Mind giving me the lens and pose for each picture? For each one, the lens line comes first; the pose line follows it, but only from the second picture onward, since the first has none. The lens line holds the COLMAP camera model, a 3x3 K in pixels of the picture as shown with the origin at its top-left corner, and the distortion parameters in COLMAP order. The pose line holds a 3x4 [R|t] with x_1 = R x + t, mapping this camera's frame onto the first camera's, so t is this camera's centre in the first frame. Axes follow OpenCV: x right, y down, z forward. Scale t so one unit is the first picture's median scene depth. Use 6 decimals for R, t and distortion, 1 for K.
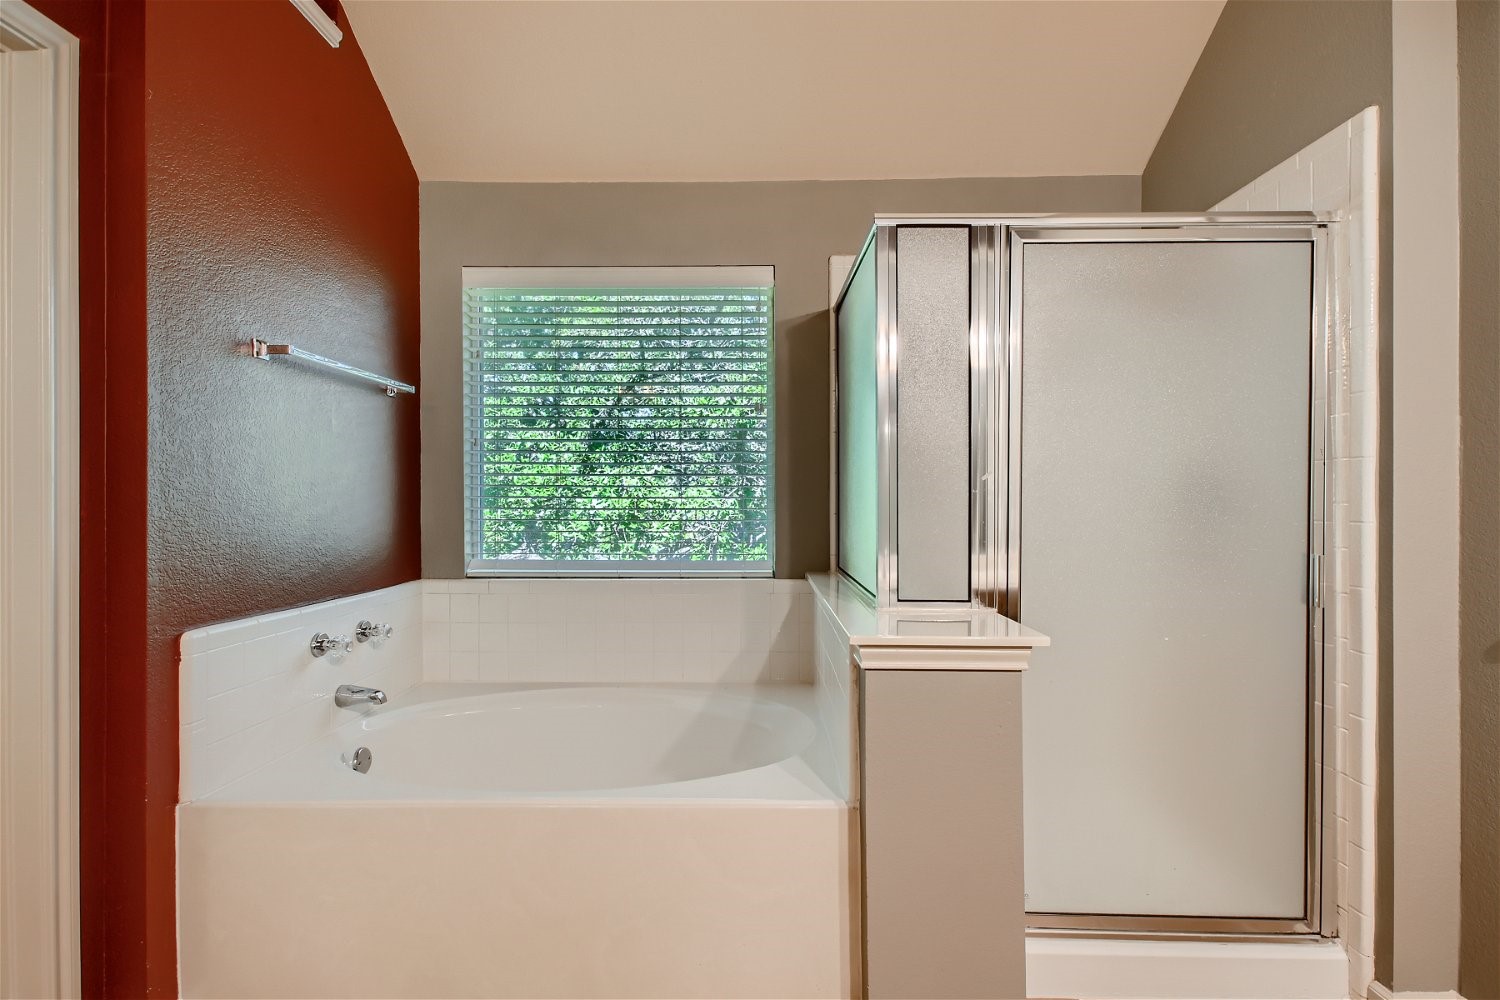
lens RADIAL K [[678.1, 0, 748.7], [0, 678.1, 501.3], [0, 0, 1]] dist [0.006532, -0.001164]
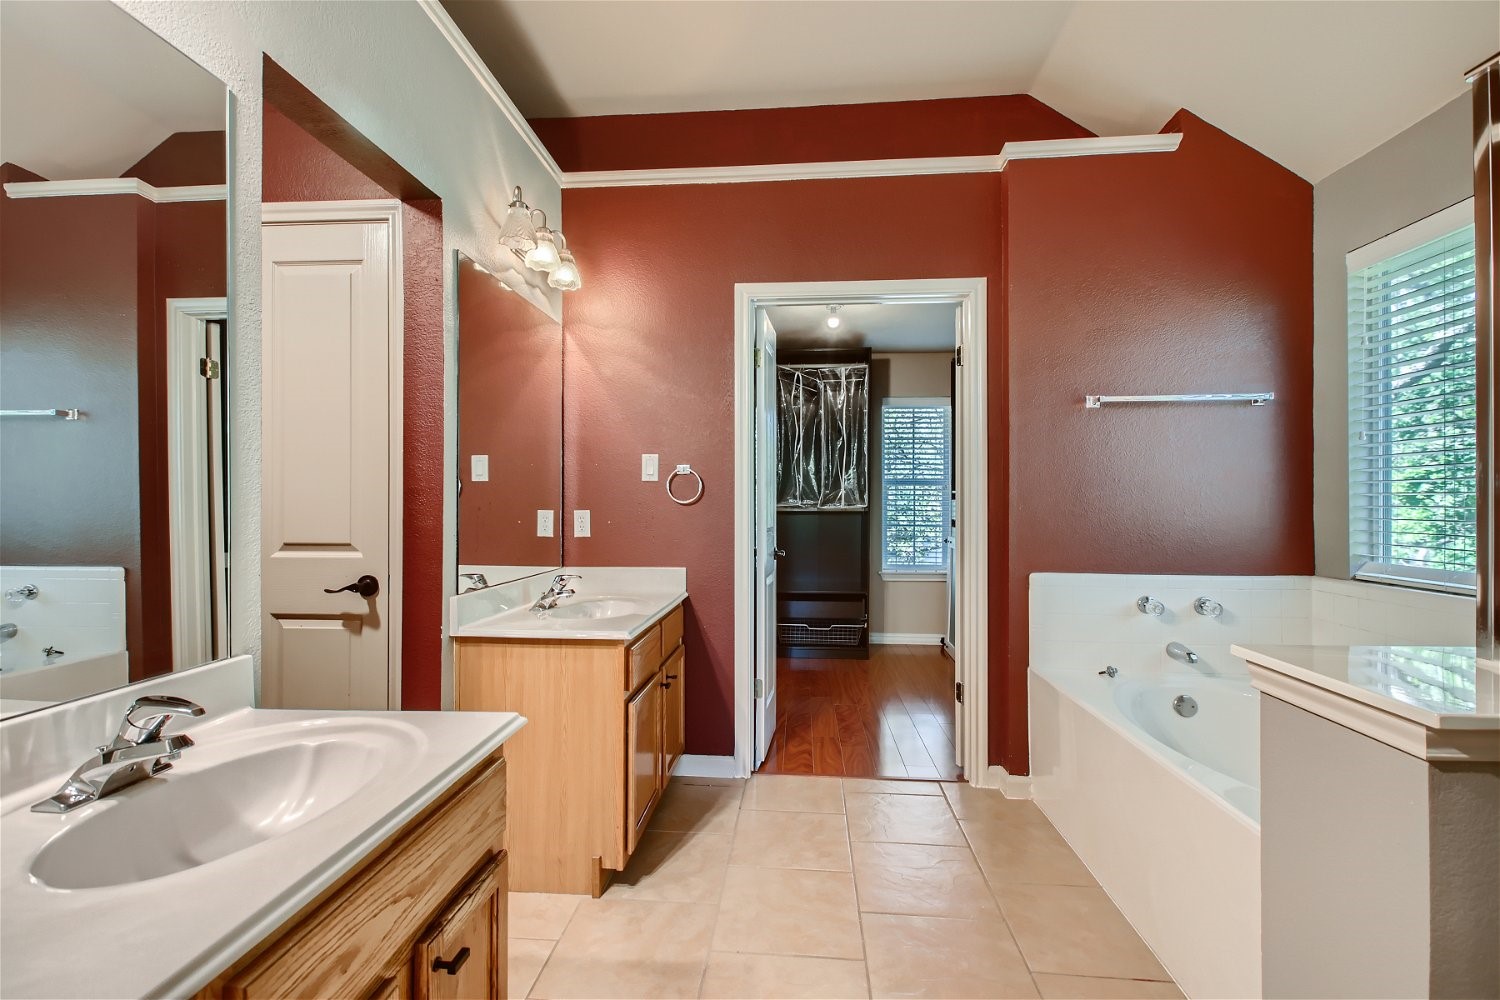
lens RADIAL K [[678.1, 0, 745.4], [0, 678.1, 504.1], [0, 0, 1]] dist [0.006532, -0.001164]
pose [[-0.080197, 0.005672, -0.996763, 0.740845], [0.003123, 0.999980, 0.005439, -0.001276], [0.996774, -0.002676, -0.080213, 0.283866]]
